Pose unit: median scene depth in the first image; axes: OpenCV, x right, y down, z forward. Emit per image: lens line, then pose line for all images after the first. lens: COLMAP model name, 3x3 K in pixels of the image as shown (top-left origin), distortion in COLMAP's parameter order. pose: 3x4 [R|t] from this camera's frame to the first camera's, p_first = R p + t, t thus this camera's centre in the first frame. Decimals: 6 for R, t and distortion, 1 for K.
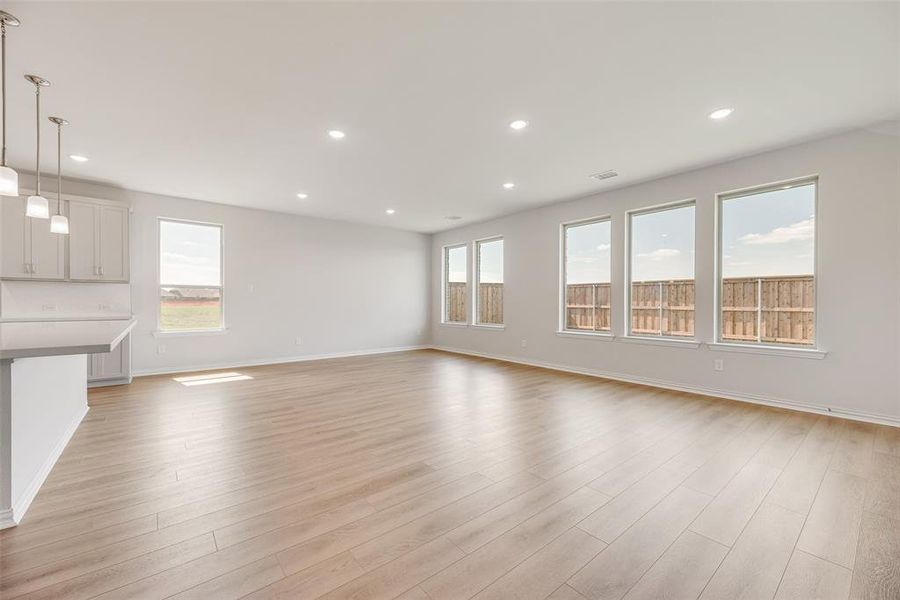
lens RADIAL K [[363.2, 0, 450.6], [0, 363.2, 300.8], [0, 0, 1]] dist [0.000447, 0.000086]
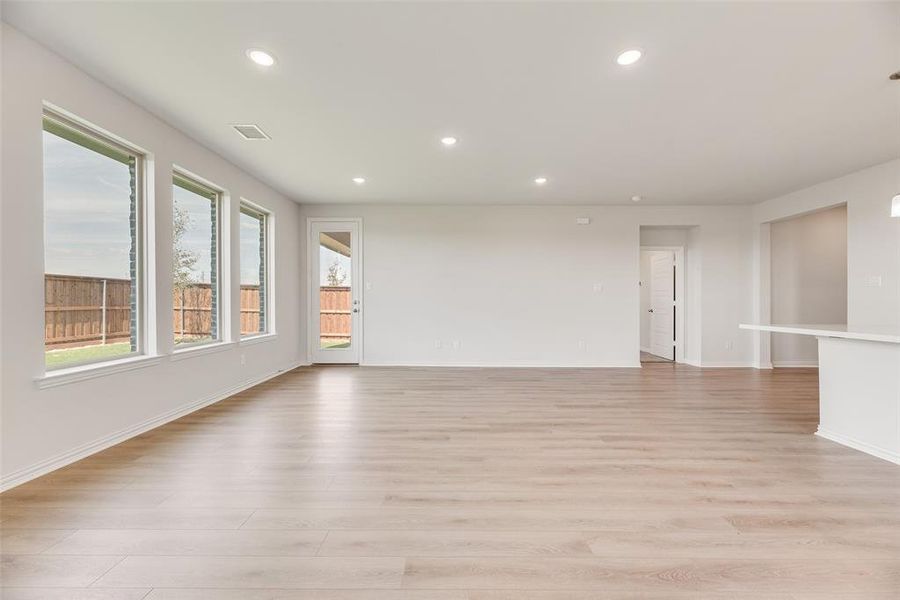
lens RADIAL K [[361.5, 0, 452.0], [0, 361.5, 301.8], [0, 0, 1]] dist [0.003428, 0.000280]
pose [[-0.770127, -0.004337, 0.637876, -0.185725], [-0.006041, 0.999982, -0.000495, 0.001599], [-0.637862, -0.004235, -0.770139, 0.654956]]
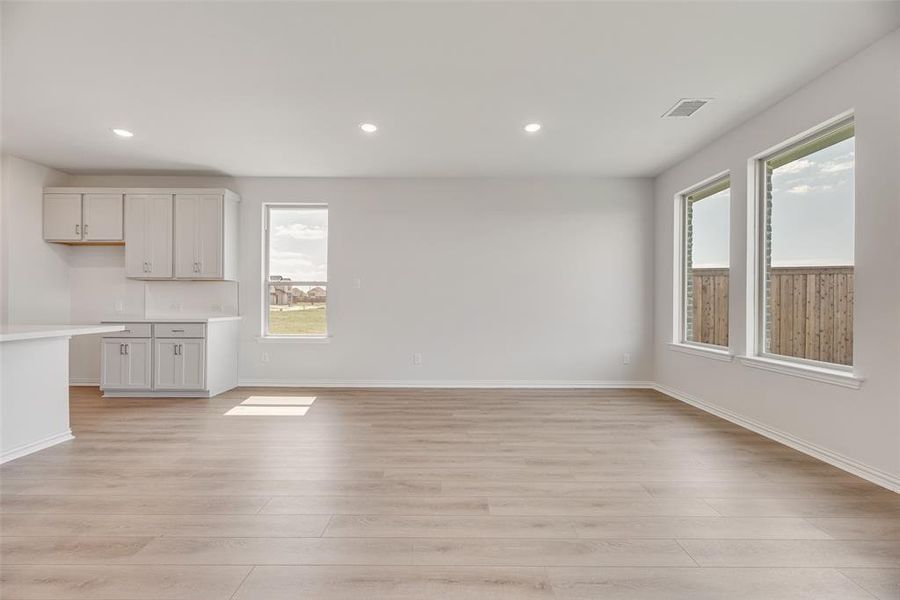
lens RADIAL K [[361.5, 0, 452.0], [0, 361.5, 301.8], [0, 0, 1]] dist [0.003428, 0.000280]
pose [[0.775908, 0.000316, -0.630846, 0.049071], [0.000437, 0.999999, 0.001039, 0.000930], [0.630846, -0.001082, 0.775907, 0.367526]]
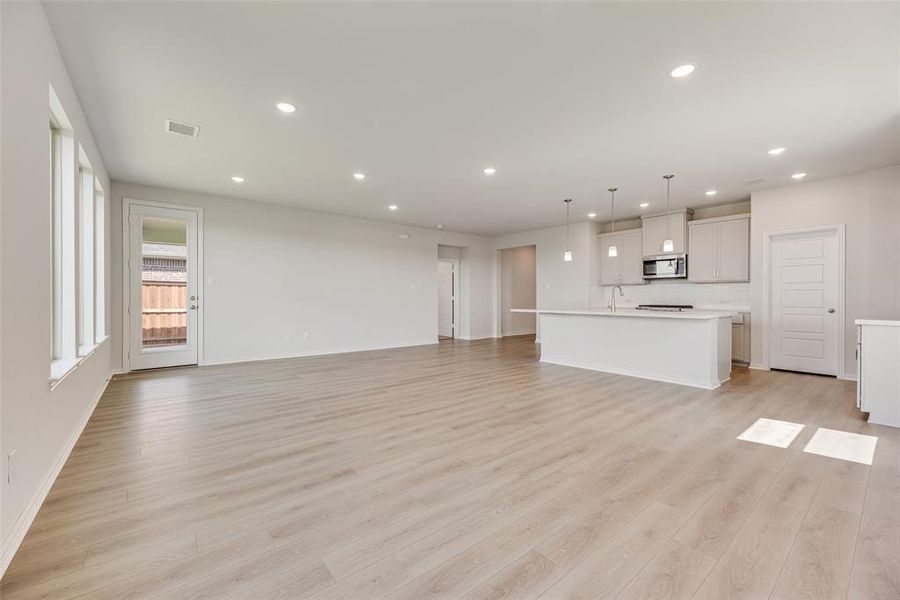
lens RADIAL K [[364.0, 0, 451.6], [0, 364.0, 298.1], [0, 0, 1]] dist [-0.000076, -0.000053]
pose [[-0.999991, -0.003109, 0.002911, -0.067573], [-0.003114, 0.999994, -0.001498, 0.002511], [-0.002907, -0.001507, -0.999995, 0.875094]]
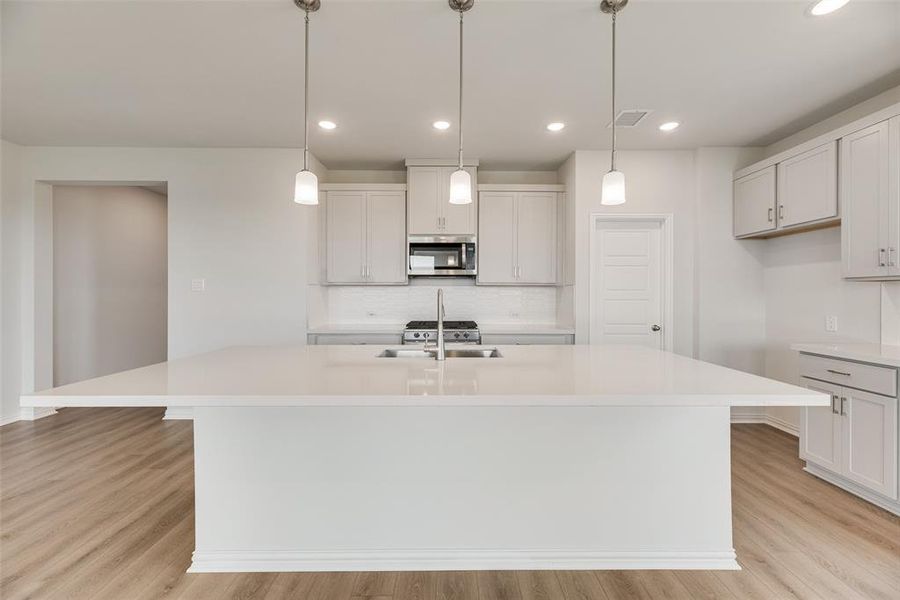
lens RADIAL K [[364.8, 0, 448.9], [0, 364.8, 294.6], [0, 0, 1]] dist [0.000955, -0.000117]
pose [[-0.626919, -0.005809, -0.779063, -0.169195], [-0.000512, 0.999975, -0.007045, -0.015250], [0.779085, -0.004018, -0.626906, 0.405942]]
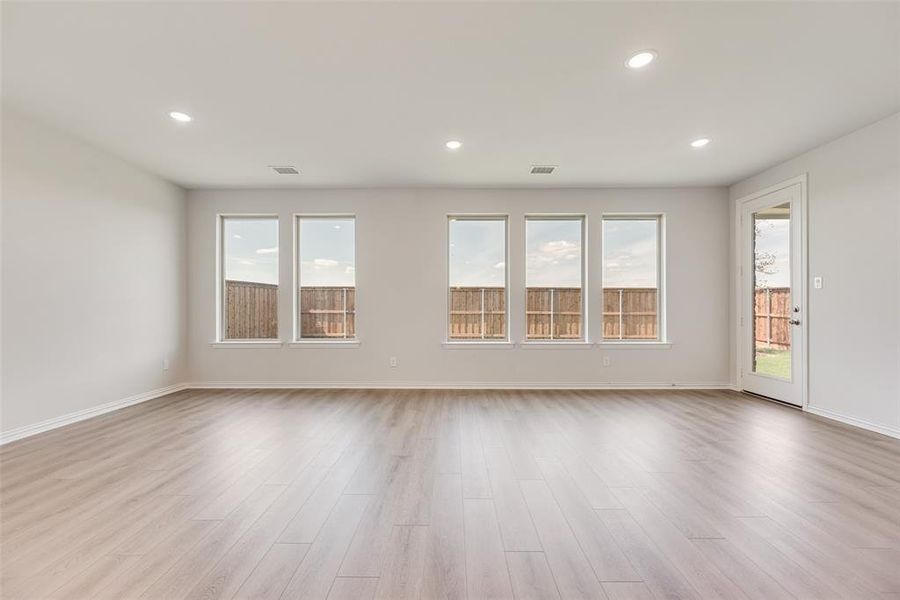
lens RADIAL K [[363.5, 0, 450.2], [0, 363.5, 303.1], [0, 0, 1]] dist [0.000728, -0.000006]
pose [[0.637797, 0.006860, 0.770174, -0.216596], [-0.001675, 0.999970, -0.007520, 0.000138], [-0.770203, 0.003506, 0.637790, 0.296323]]
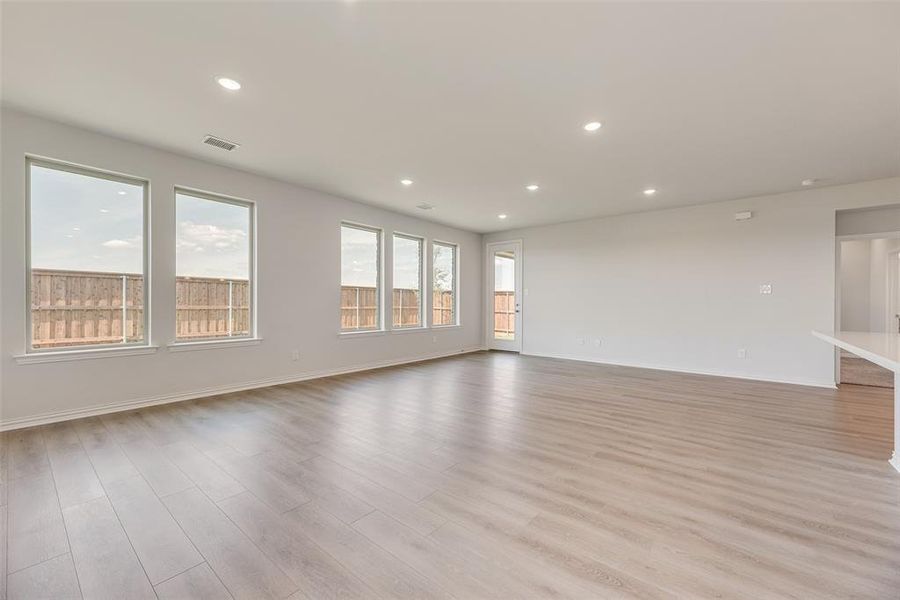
lens RADIAL K [[360.3, 0, 452.5], [0, 360.3, 304.7], [0, 0, 1]] dist [0.015190, 0.000039]
pose [[-0.201017, -0.007686, 0.979558, -0.437276], [-0.011184, 0.999922, 0.005550, 0.000208], [-0.979524, -0.009840, -0.201087, 0.580745]]
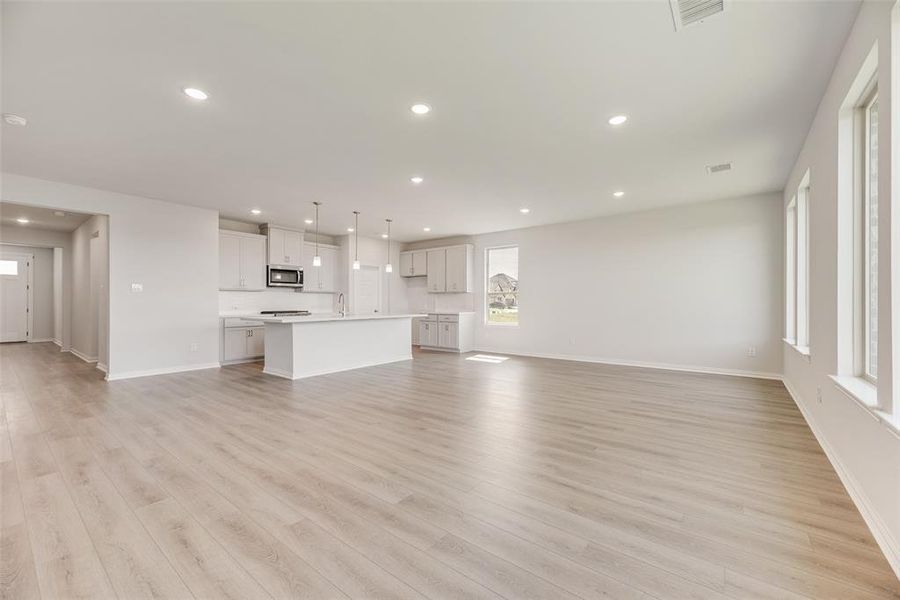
lens RADIAL K [[363.5, 0, 450.2], [0, 363.5, 303.1], [0, 0, 1]] dist [0.000728, -0.000006]
pose [[0.217966, -0.003170, -0.975951, 0.385986], [0.006687, 0.999976, -0.001755, 0.000358], [0.975933, -0.006143, 0.217982, 0.311956]]
